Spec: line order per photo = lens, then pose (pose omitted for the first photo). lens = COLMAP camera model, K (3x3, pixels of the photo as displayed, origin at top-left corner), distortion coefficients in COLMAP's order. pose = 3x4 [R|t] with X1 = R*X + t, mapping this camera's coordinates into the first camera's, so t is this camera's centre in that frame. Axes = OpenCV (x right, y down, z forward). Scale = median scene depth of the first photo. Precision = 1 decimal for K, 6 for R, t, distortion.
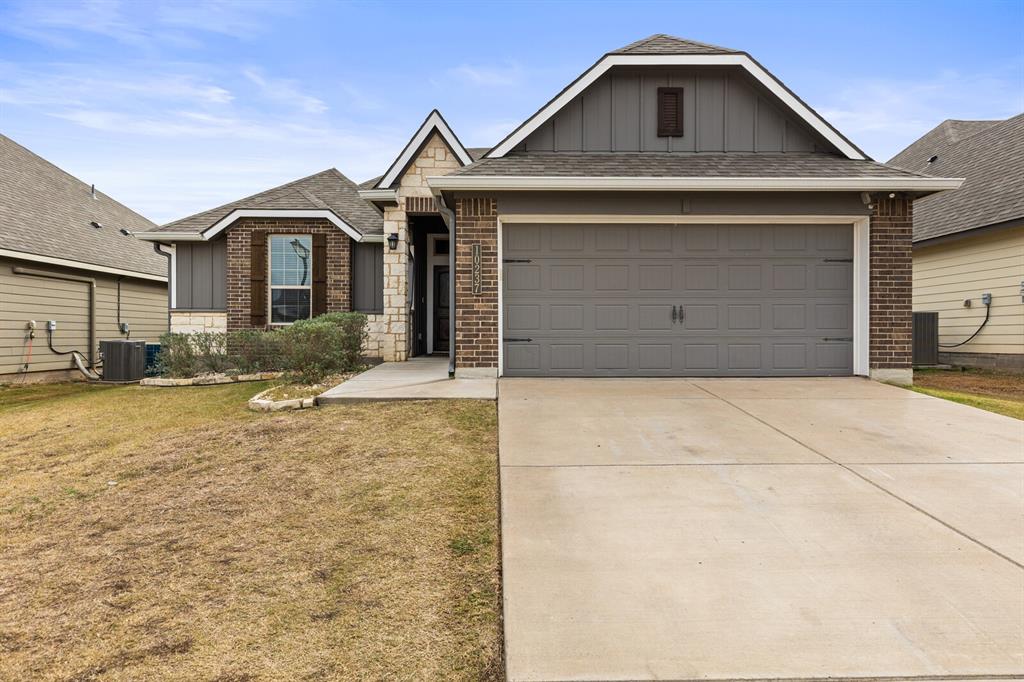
lens RADIAL K [[588.8, 0, 515.3], [0, 588.8, 340.7], [0, 0, 1]] dist [0.007508, 0.000323]
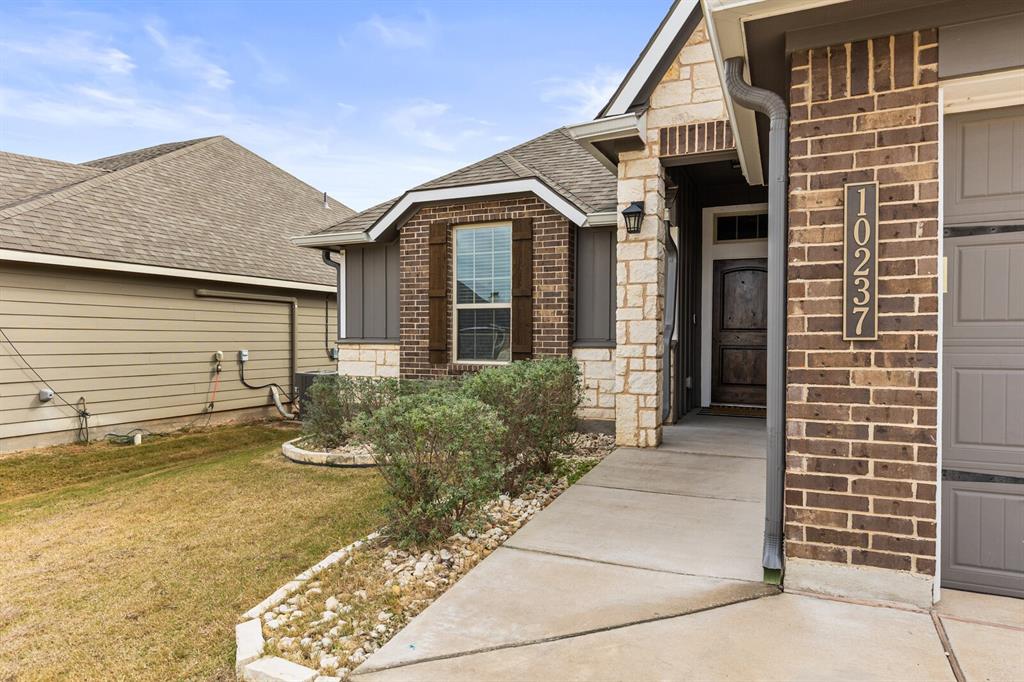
lens RADIAL K [[610.4, 0, 513.3], [0, 610.4, 346.9], [0, 0, 1]] dist [0.006146, -0.001087]
pose [[0.901120, 0.008134, -0.433494, -0.067618], [-0.005332, 0.999956, 0.007679, -0.056684], [0.433537, -0.004608, 0.901124, 0.456888]]
